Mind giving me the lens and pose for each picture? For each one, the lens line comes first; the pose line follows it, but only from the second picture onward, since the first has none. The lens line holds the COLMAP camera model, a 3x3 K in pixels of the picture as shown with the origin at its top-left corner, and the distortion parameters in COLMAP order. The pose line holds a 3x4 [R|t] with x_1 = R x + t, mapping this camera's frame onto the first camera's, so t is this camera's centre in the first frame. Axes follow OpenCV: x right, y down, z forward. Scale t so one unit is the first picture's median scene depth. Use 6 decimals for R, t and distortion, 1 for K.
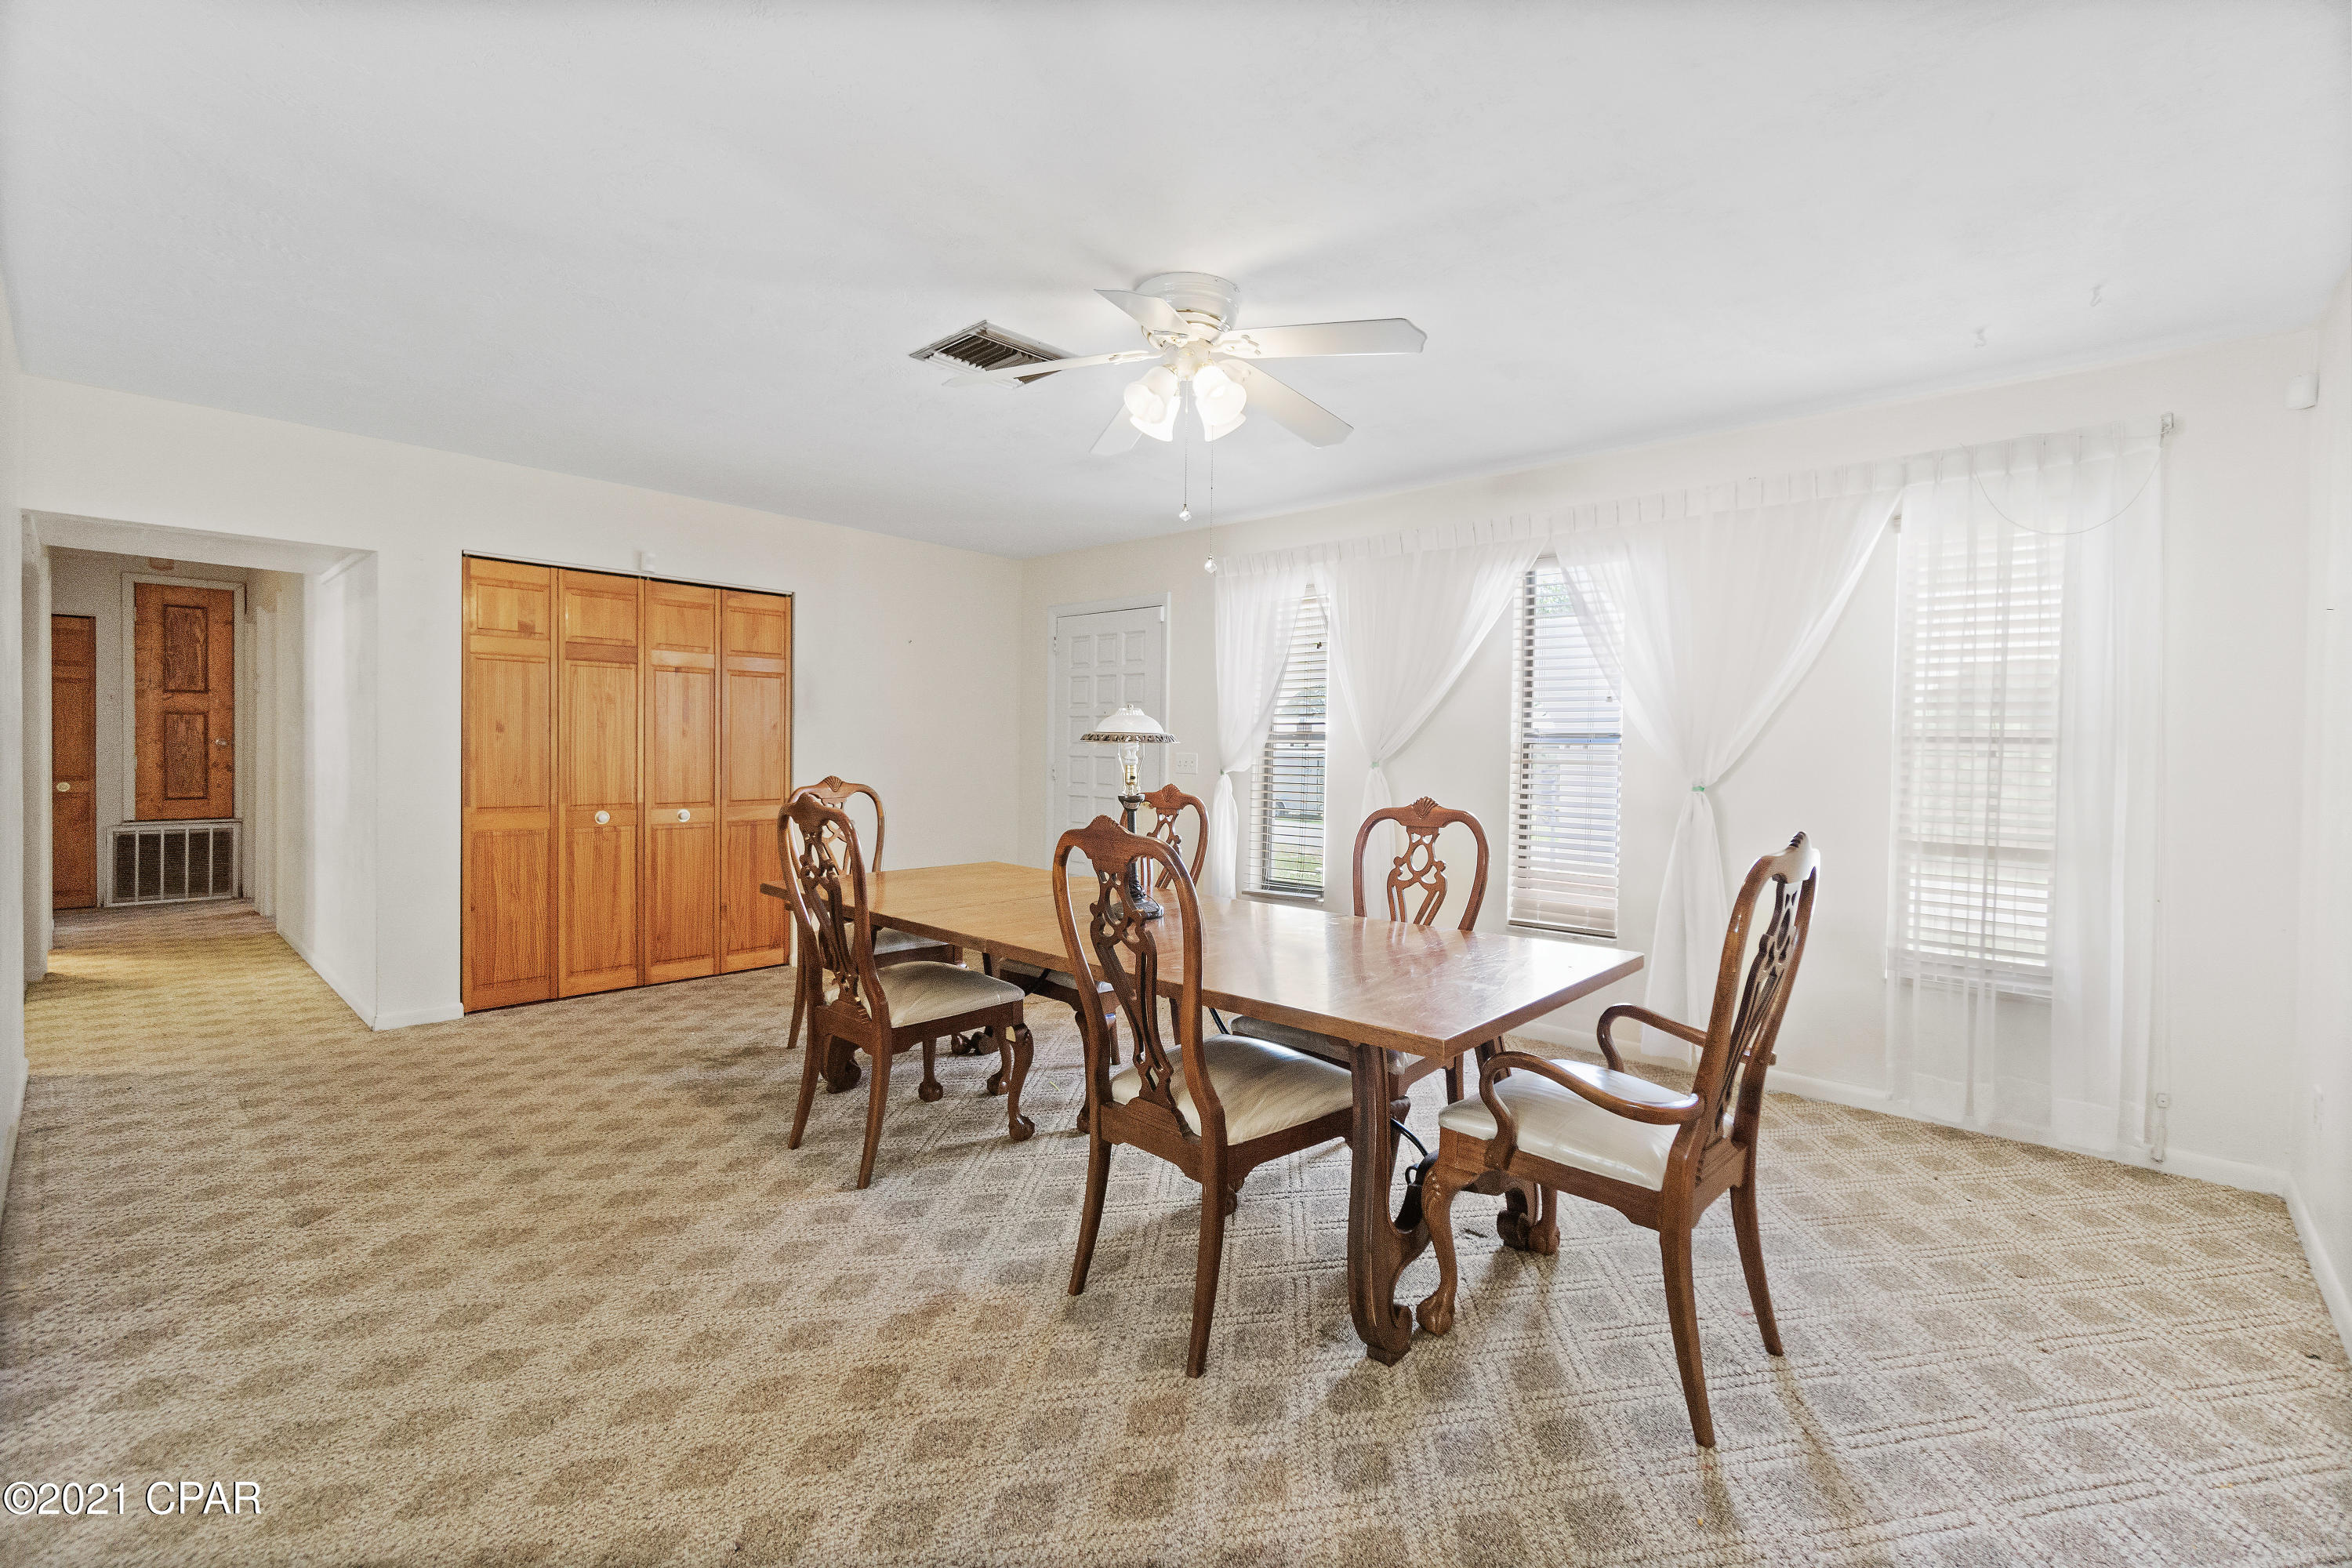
lens RADIAL K [[1052.7, 0, 1174.2], [0, 1052.7, 773.8], [0, 0, 1]] dist [0.000296, 0.000972]
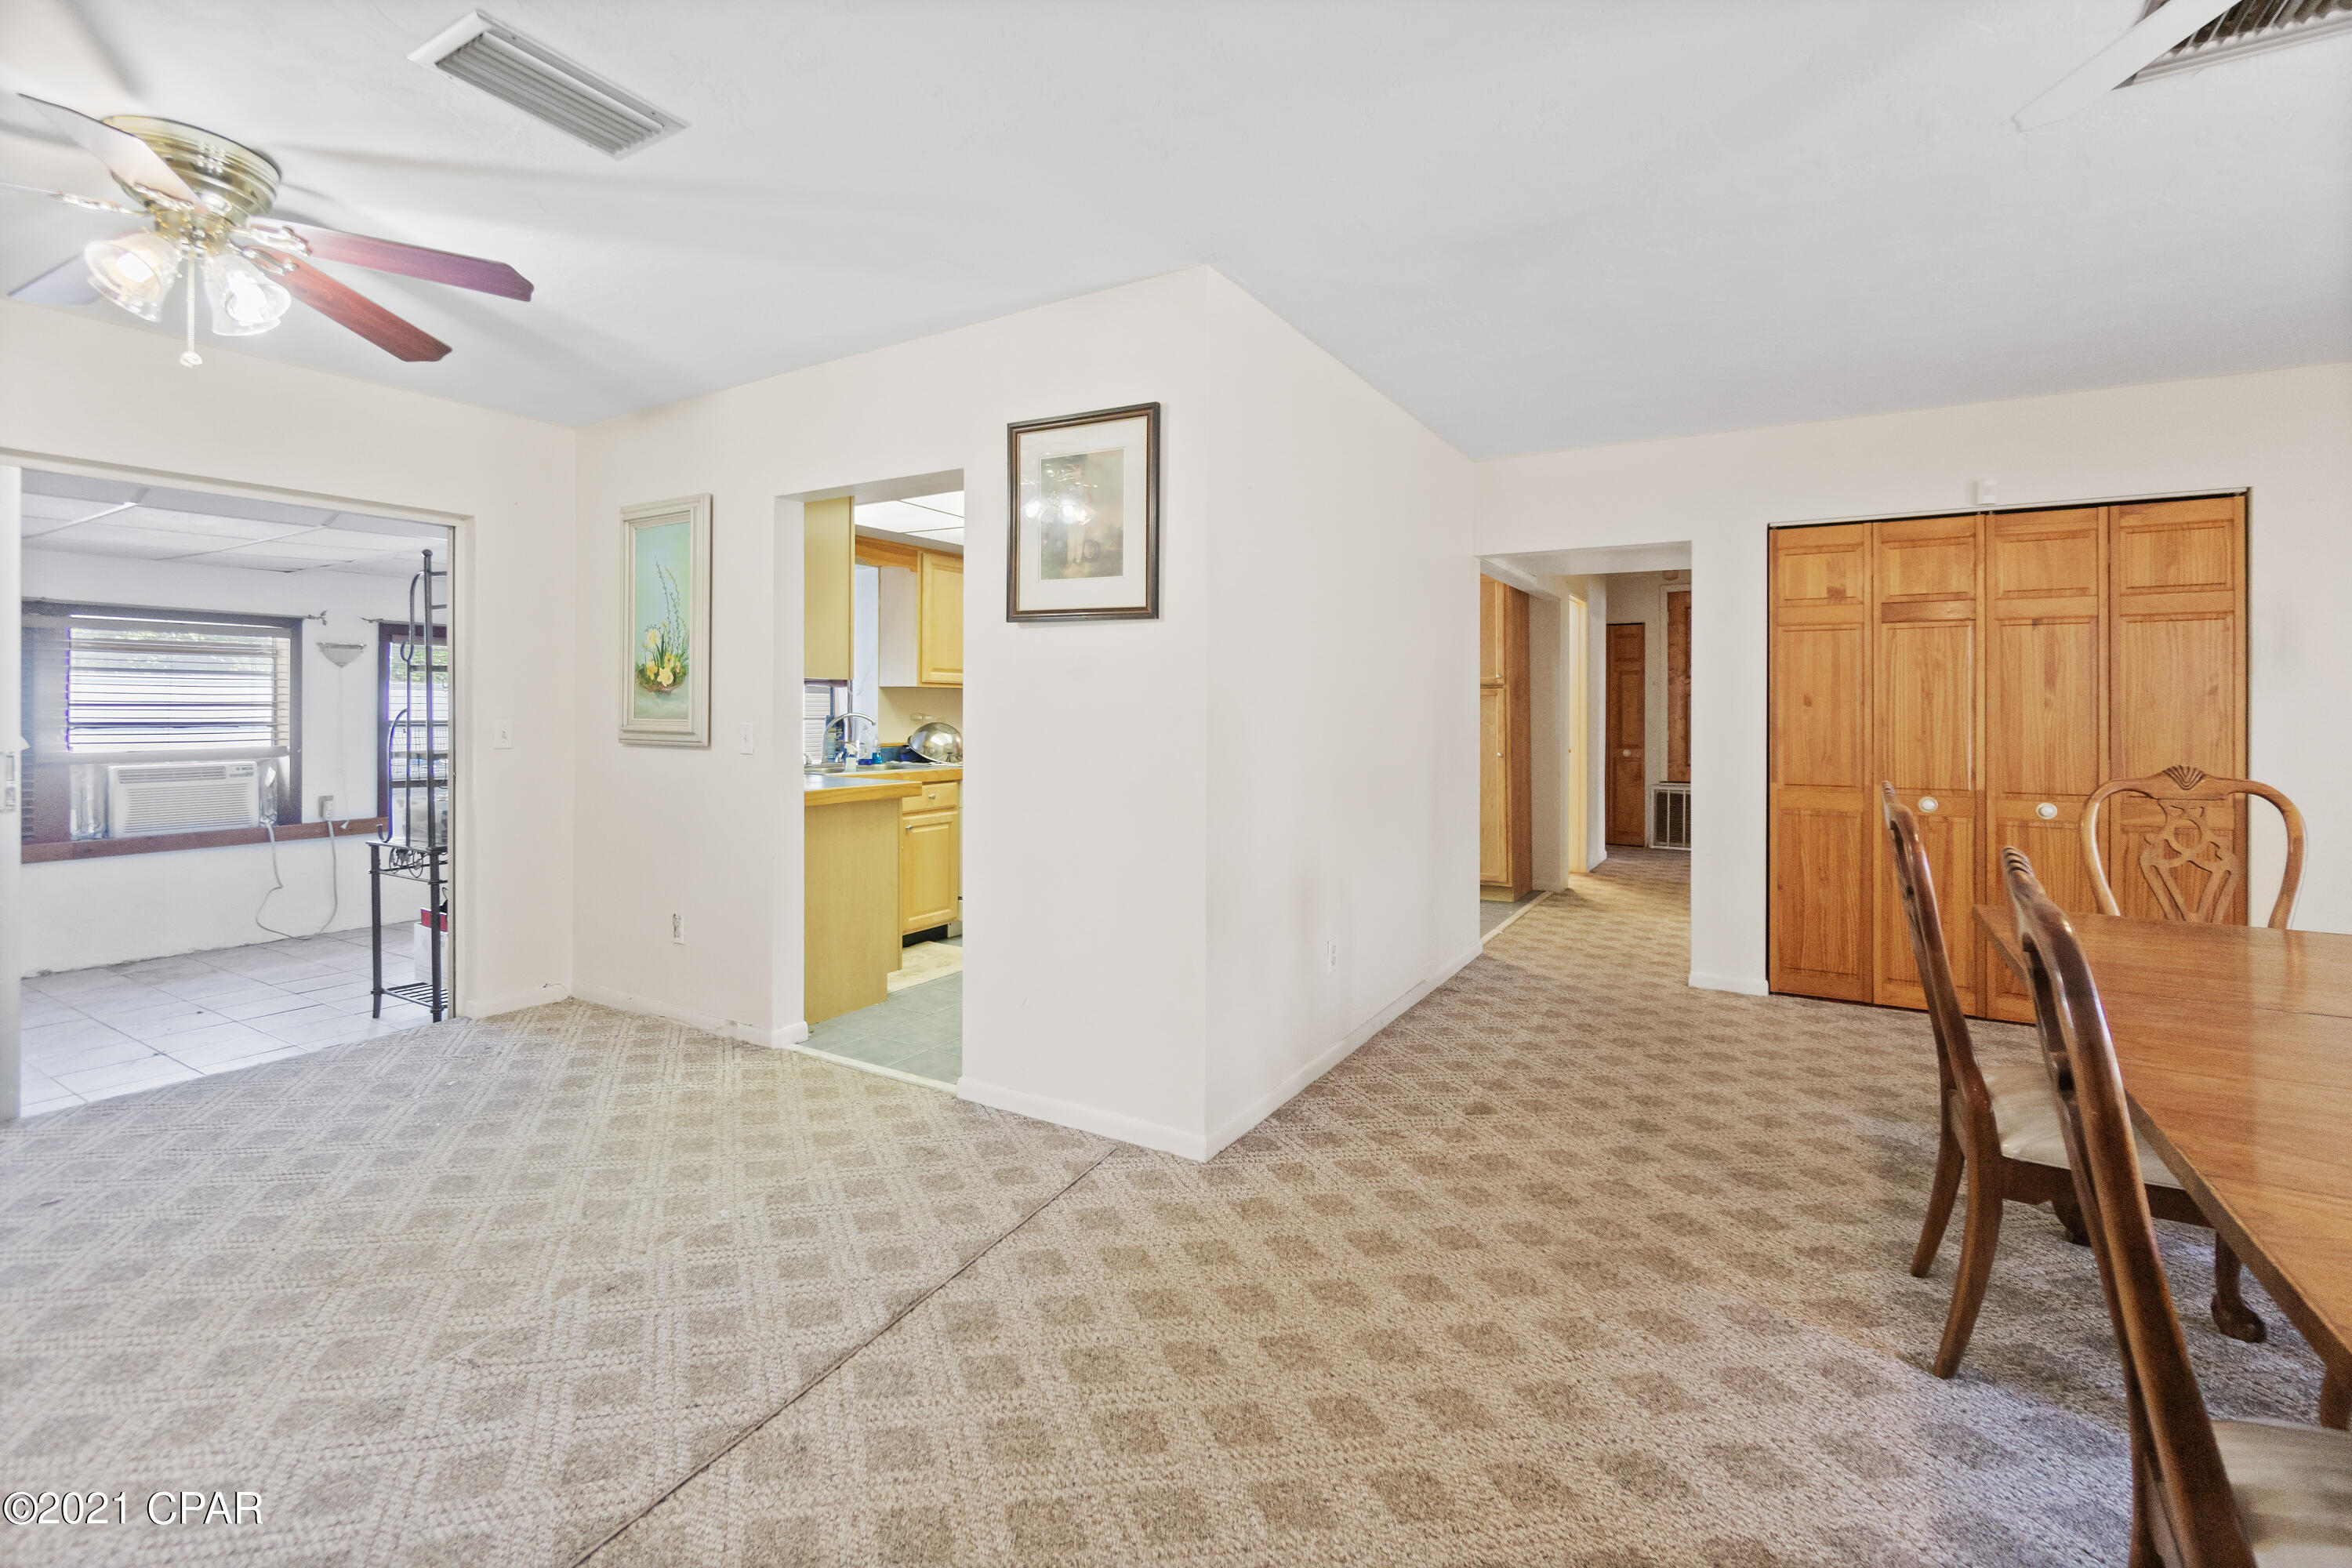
lens RADIAL K [[1052.7, 0, 1176.3], [0, 1052.7, 703.8], [0, 0, 1]] dist [0.000296, 0.000972]
pose [[0.190116, -0.018428, -0.981589, 0.189627], [-0.026781, 0.999354, -0.023949, -0.003184], [0.981396, 0.030841, 0.189500, 0.261921]]
